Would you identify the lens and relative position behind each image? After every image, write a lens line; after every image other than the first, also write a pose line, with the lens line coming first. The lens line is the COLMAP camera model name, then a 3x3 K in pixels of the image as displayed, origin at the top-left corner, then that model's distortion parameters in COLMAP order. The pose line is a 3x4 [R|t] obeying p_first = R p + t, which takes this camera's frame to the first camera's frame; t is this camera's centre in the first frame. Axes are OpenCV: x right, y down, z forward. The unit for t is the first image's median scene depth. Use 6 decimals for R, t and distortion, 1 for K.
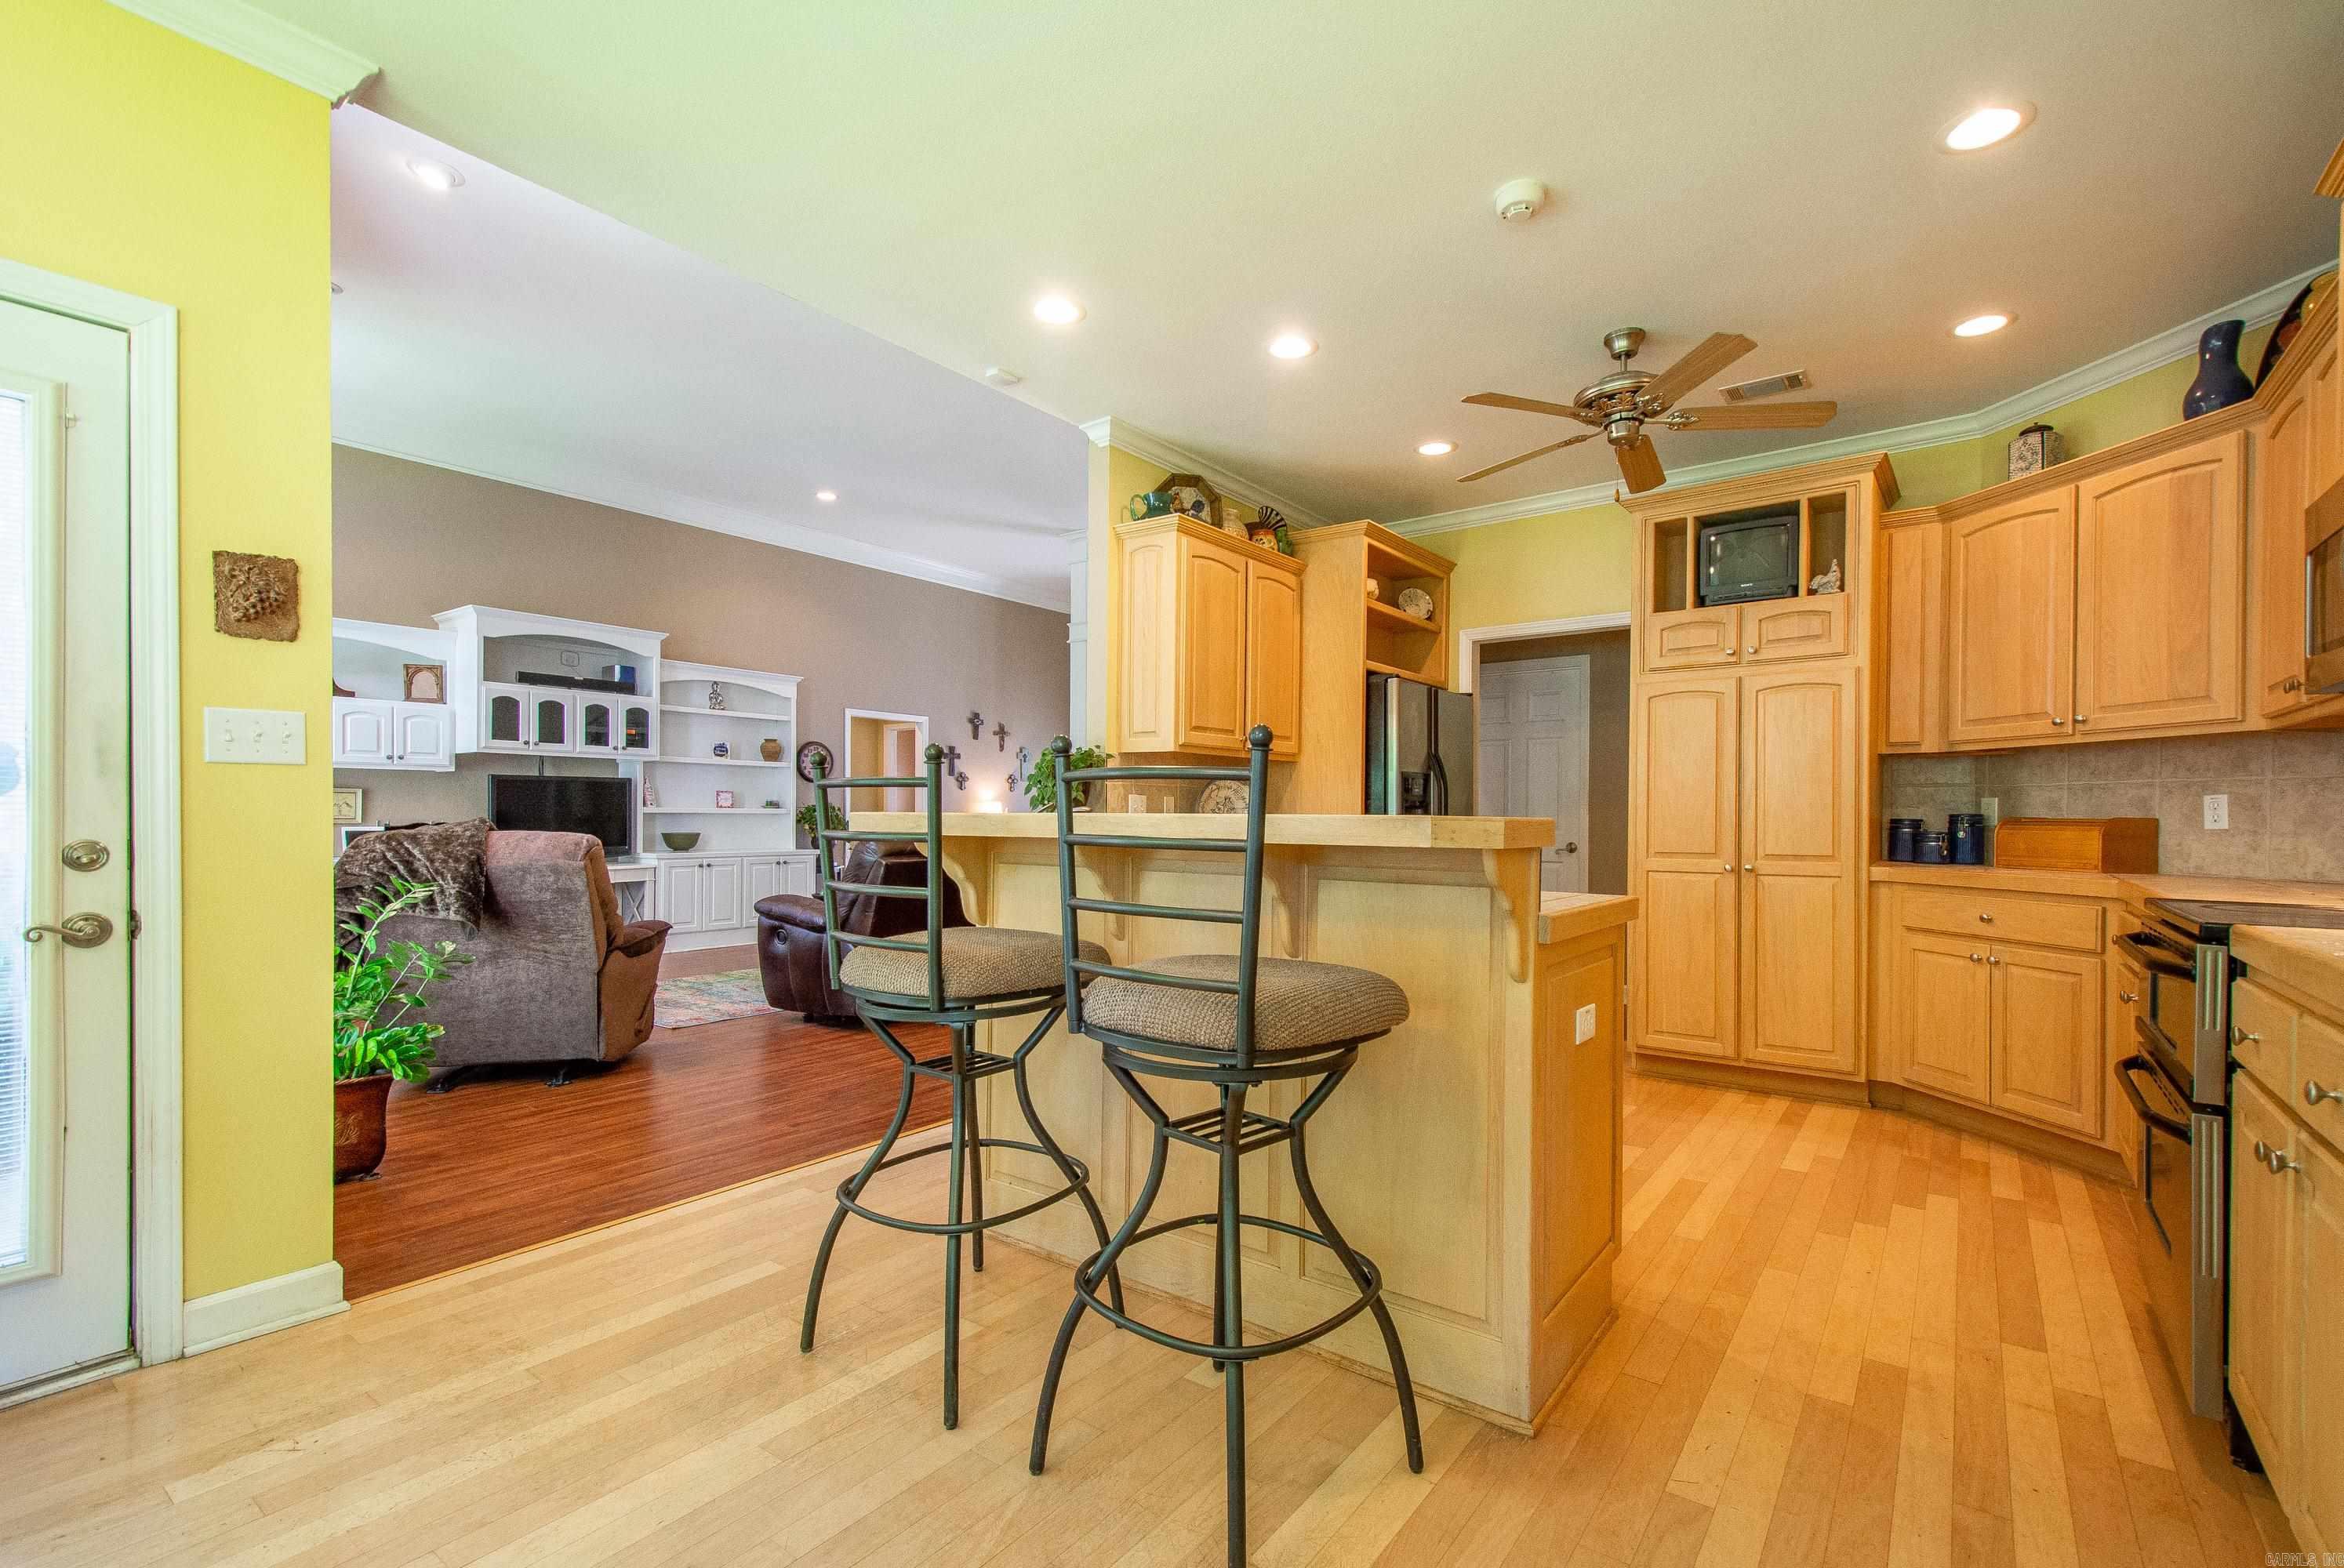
lens RADIAL K [[1038.6, 0, 1196.4], [0, 1038.6, 822.7], [0, 0, 1]] dist [0.032684, -0.011672]
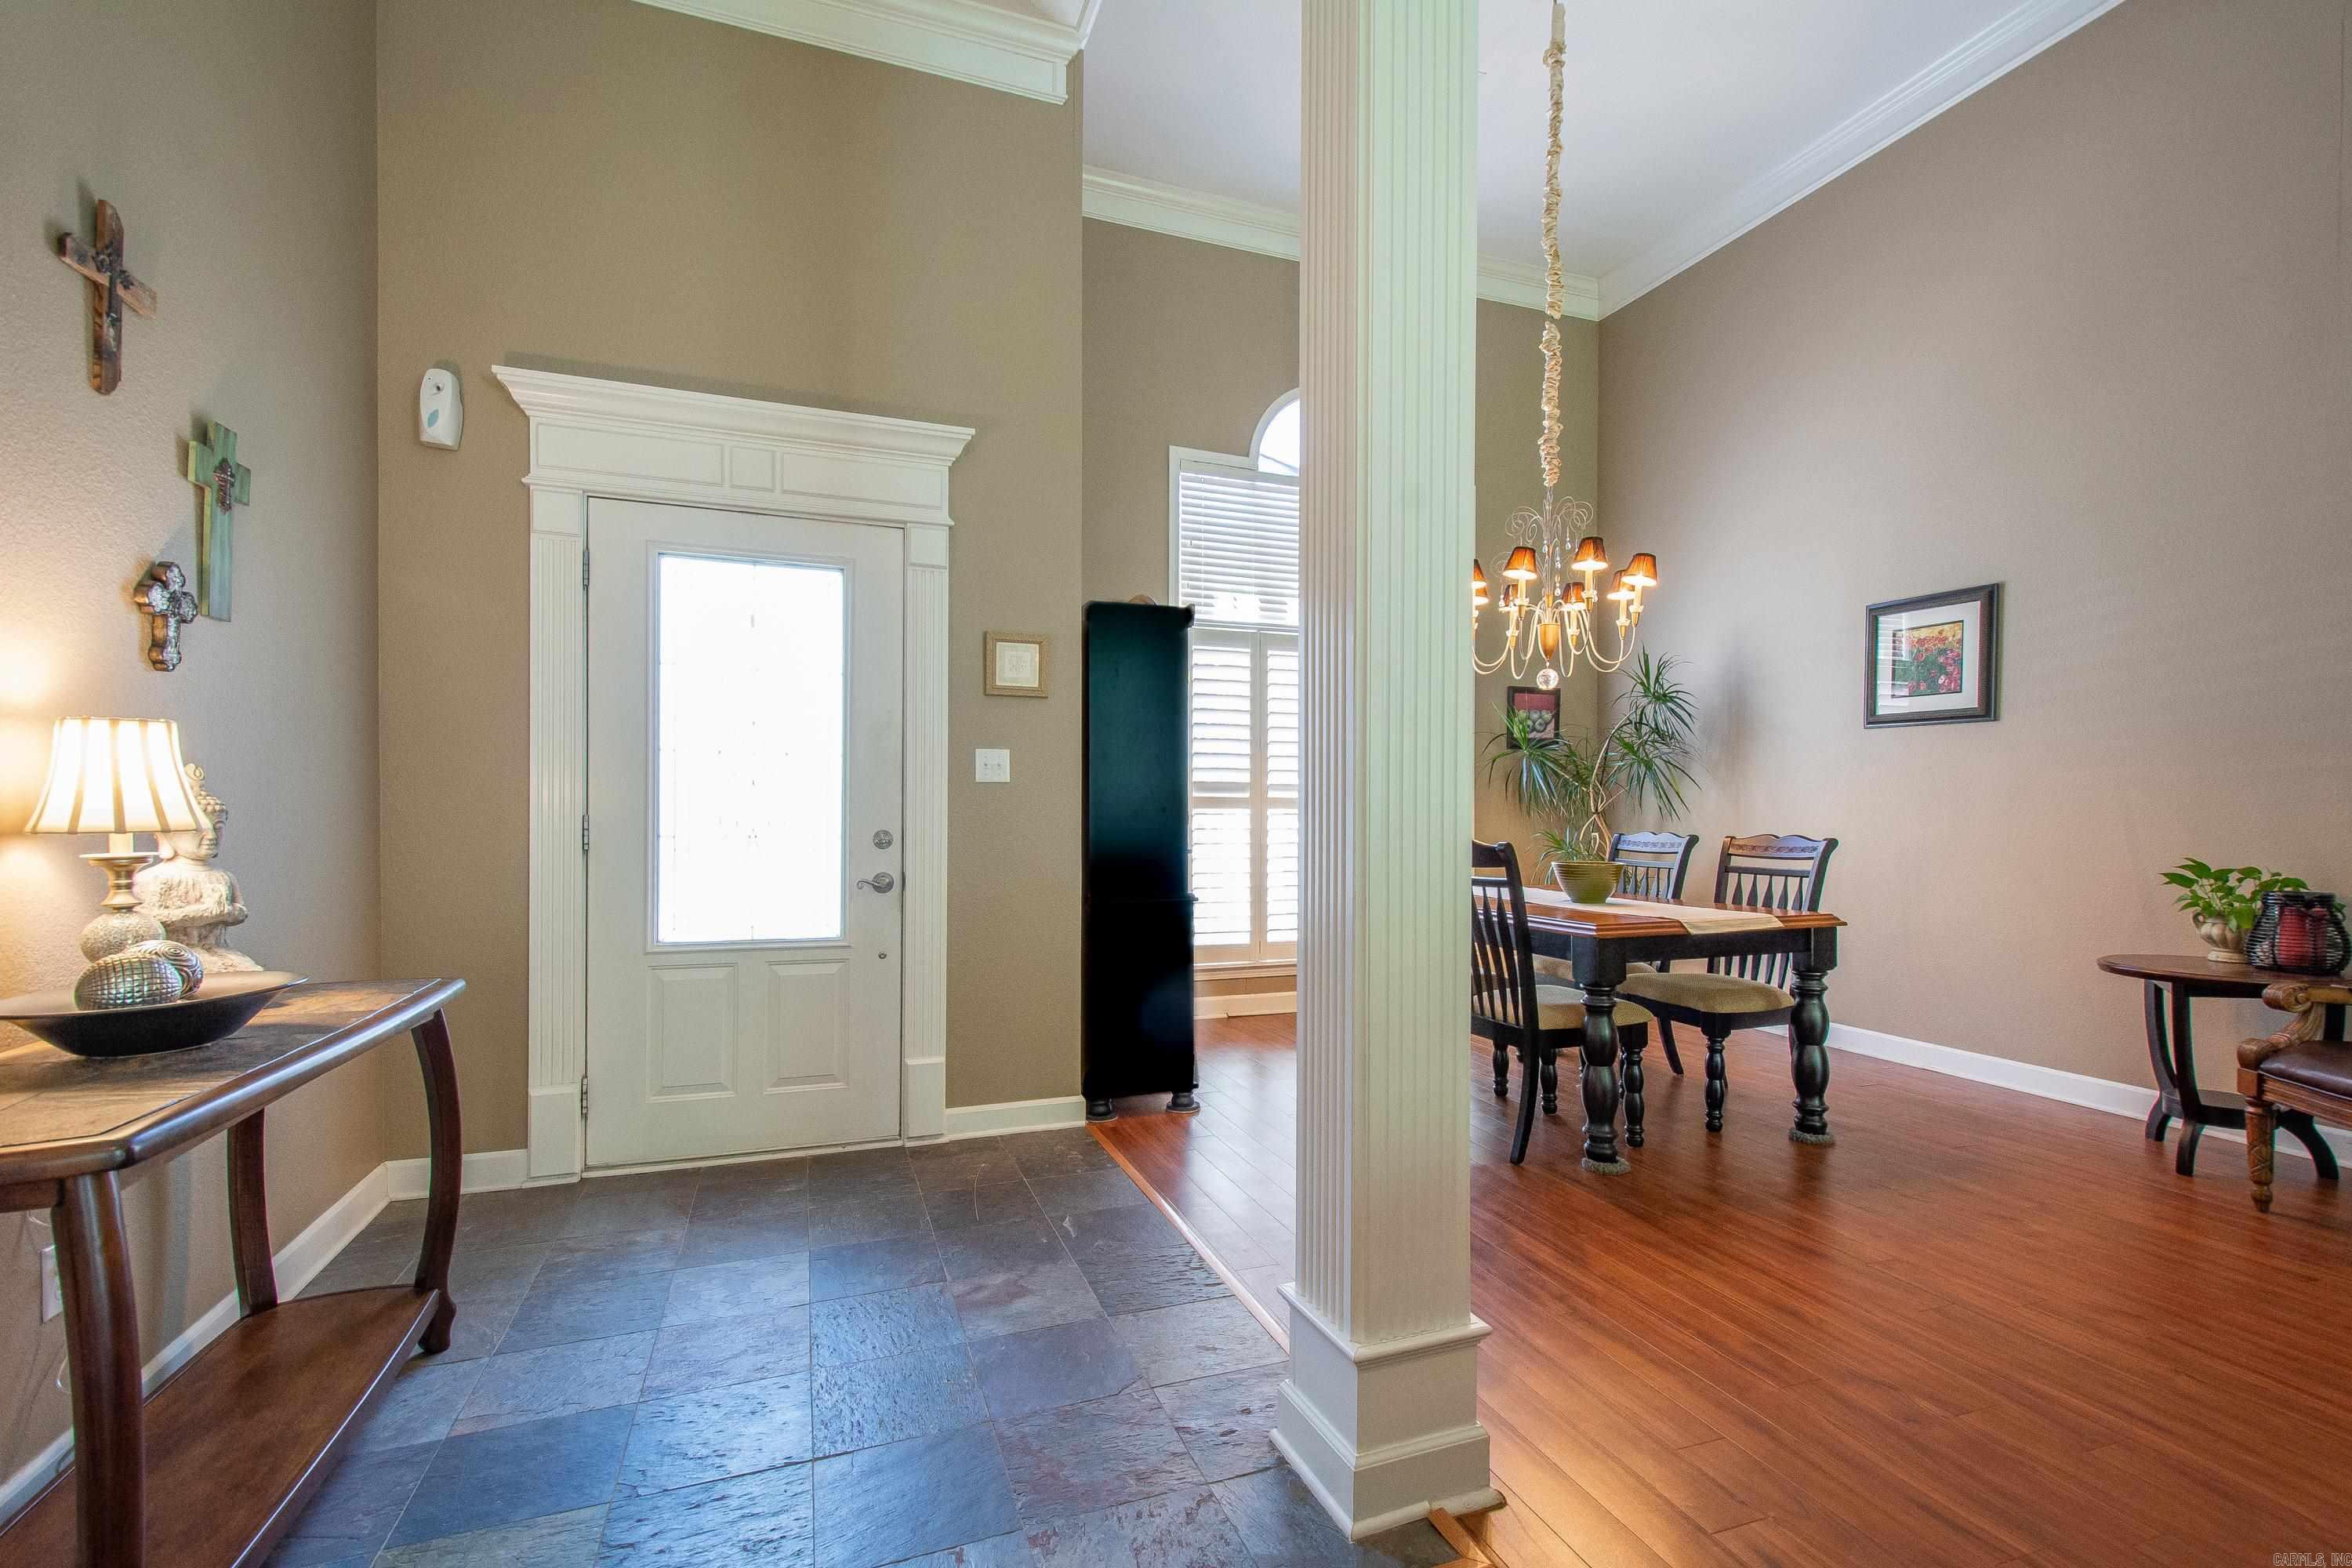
lens RADIAL K [[1046.1, 0, 1200.2], [0, 1046.1, 816.7], [0, 0, 1]] dist [0.024215, -0.009226]
pose [[0.539426, -0.011647, 0.841953, -0.374983], [0.006115, 0.999932, 0.009914, -0.012234], [-0.842011, -0.000200, 0.539460, 1.269577]]
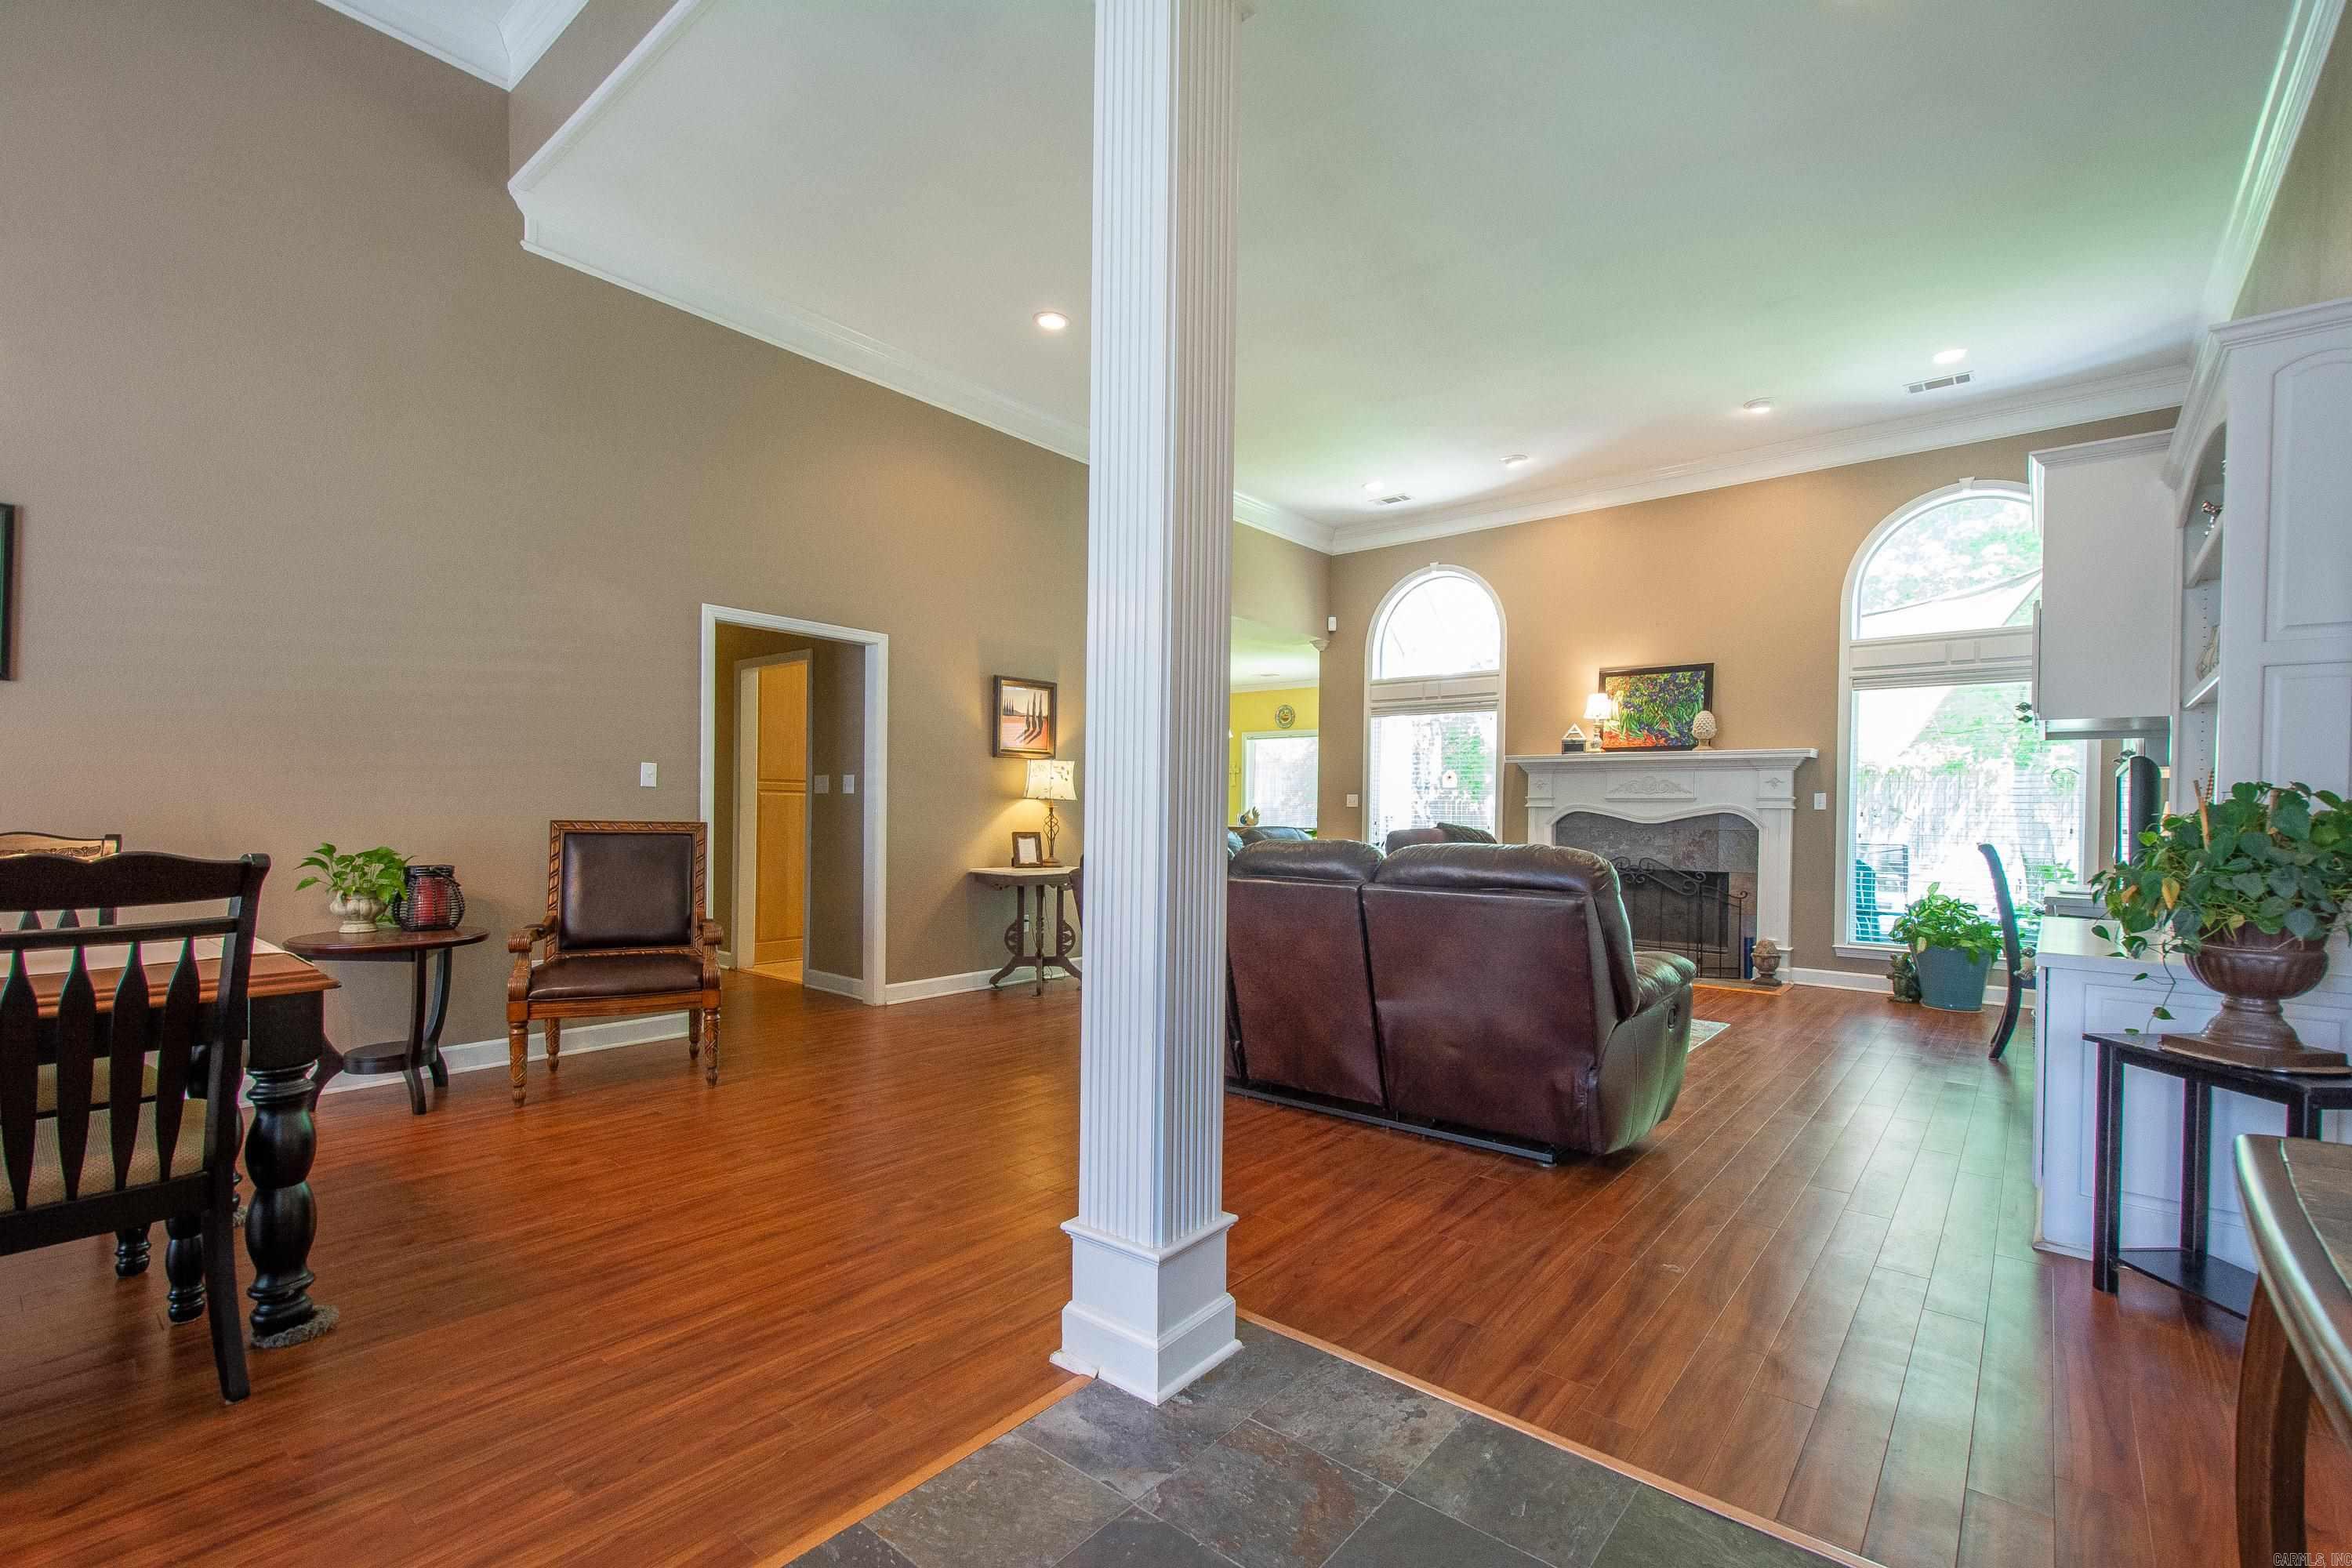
lens RADIAL K [[1027.9, 0, 1200.6], [0, 1027.9, 820.7], [0, 0, 1]] dist [0.014360, -0.000810]
pose [[-0.998776, -0.022522, 0.044030, -0.172028], [-0.021945, 0.999668, 0.013529, -0.013251], [-0.044321, 0.012546, -0.998939, 1.656573]]
